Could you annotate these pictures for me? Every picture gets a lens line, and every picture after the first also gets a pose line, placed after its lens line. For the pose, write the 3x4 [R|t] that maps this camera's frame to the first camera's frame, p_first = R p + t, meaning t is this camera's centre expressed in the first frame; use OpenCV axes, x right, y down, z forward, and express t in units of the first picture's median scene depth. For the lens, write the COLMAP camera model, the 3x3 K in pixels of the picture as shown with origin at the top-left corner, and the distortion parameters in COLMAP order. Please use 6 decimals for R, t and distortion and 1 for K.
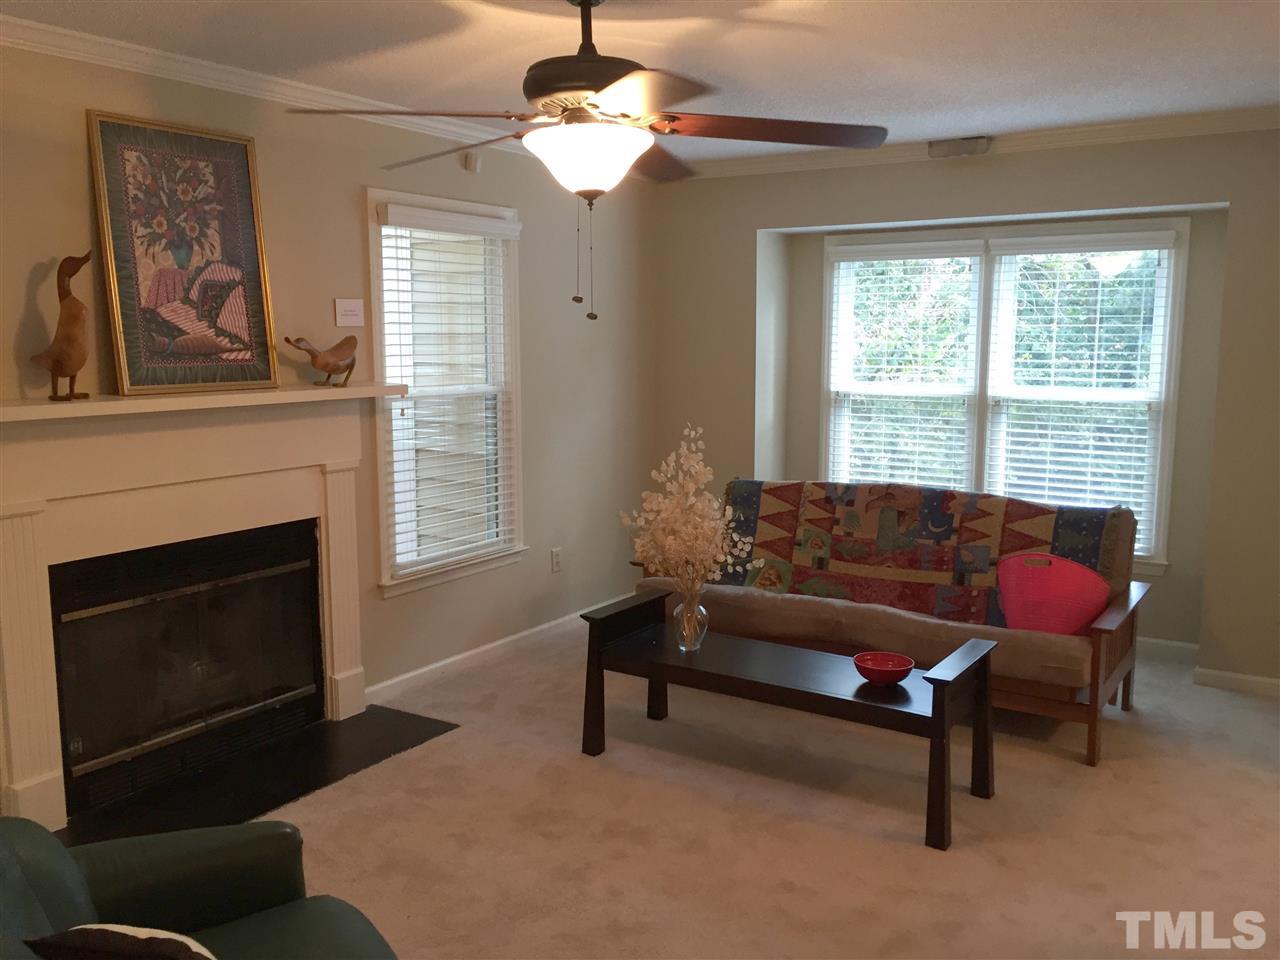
lens RADIAL K [[1074.2, 0, 640.0], [0, 1074.2, 480.0], [0, 0, 1]] dist [0.052746, -0.077609]
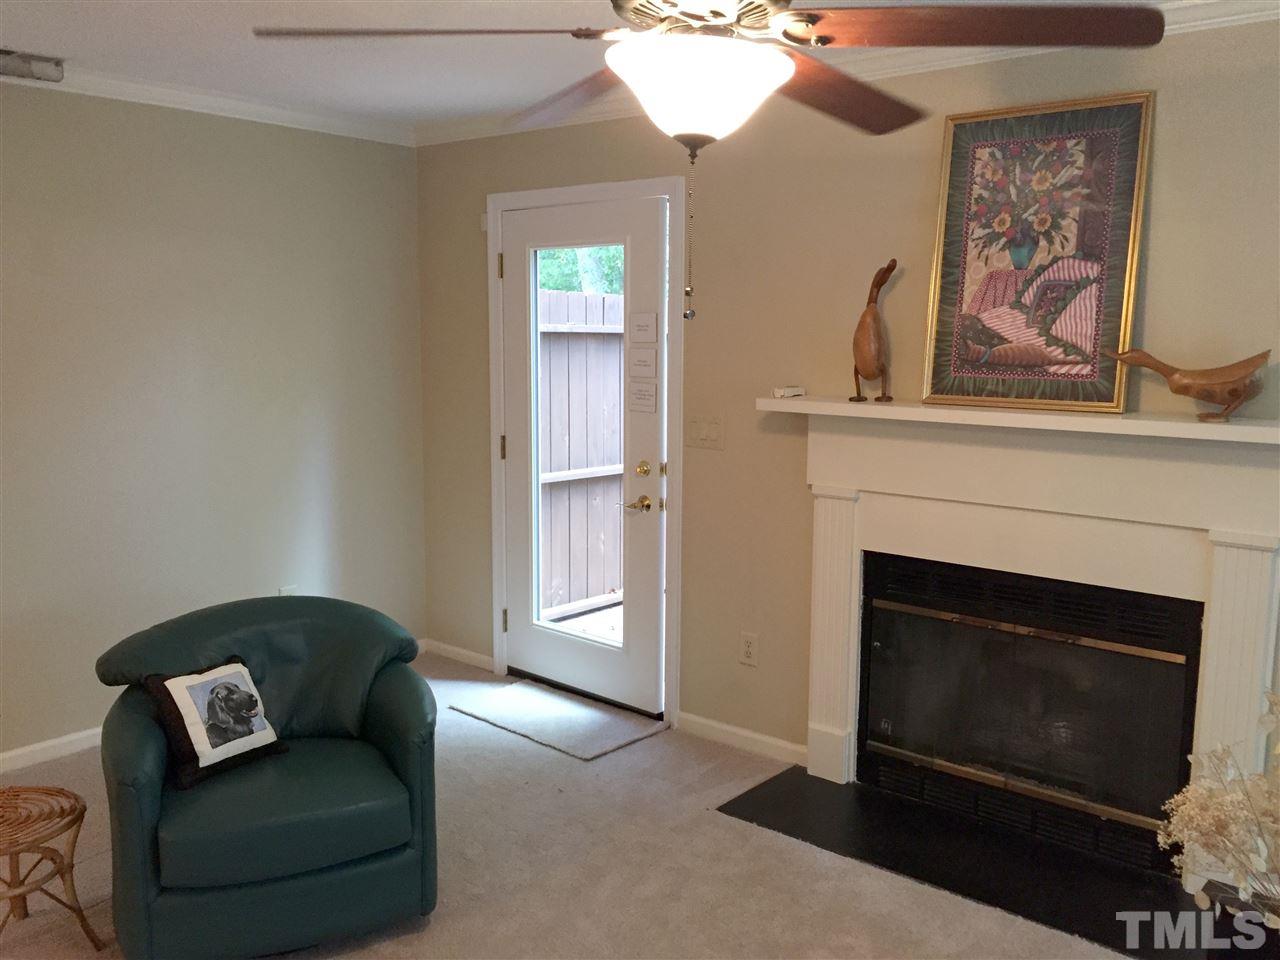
lens RADIAL K [[1074.2, 0, 640.0], [0, 1074.2, 480.0], [0, 0, 1]] dist [0.052746, -0.077609]
pose [[-0.104600, 0.134963, -0.985314, 0.508359], [-0.149709, 0.977322, 0.149762, -0.112057], [0.983182, 0.163175, -0.082023, 0.793707]]
